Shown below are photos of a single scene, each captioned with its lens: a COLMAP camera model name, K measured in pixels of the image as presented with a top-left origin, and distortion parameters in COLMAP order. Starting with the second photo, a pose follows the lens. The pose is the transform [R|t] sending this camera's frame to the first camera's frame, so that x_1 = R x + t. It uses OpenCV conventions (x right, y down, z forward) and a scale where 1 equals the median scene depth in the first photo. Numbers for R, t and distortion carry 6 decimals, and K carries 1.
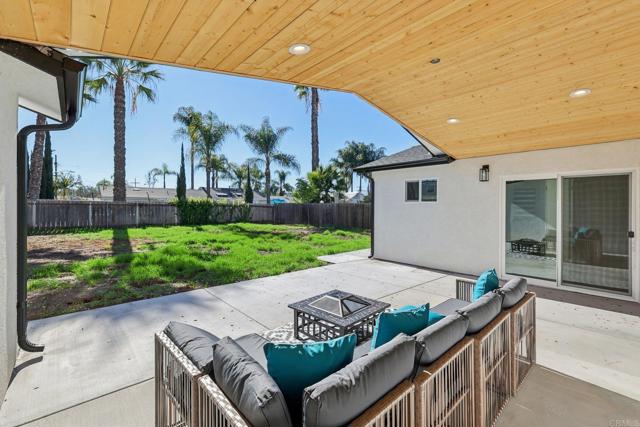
lens RADIAL K [[278.5, 0, 318.9], [0, 278.5, 206.8], [0, 0, 1]] dist [-0.002253, -0.001122]
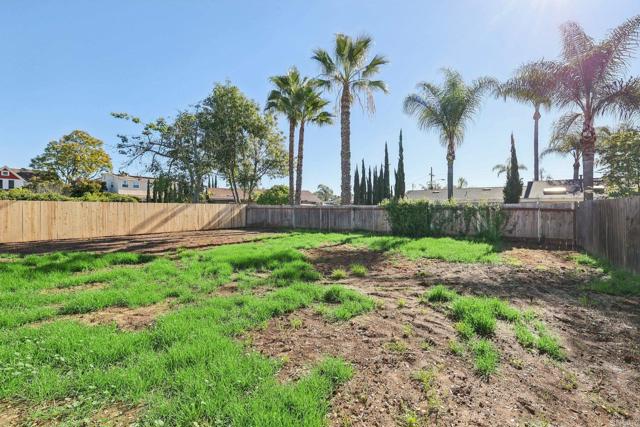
lens RADIAL K [[278.5, 0, 318.6], [0, 278.5, 211.6], [0, 0, 1]] dist [-0.002253, -0.001122]
pose [[0.205139, 0.001231, -0.978732, 0.207685], [-0.001256, 0.999999, 0.000995, 0.002536], [0.978732, 0.001026, 0.205140, 0.544653]]
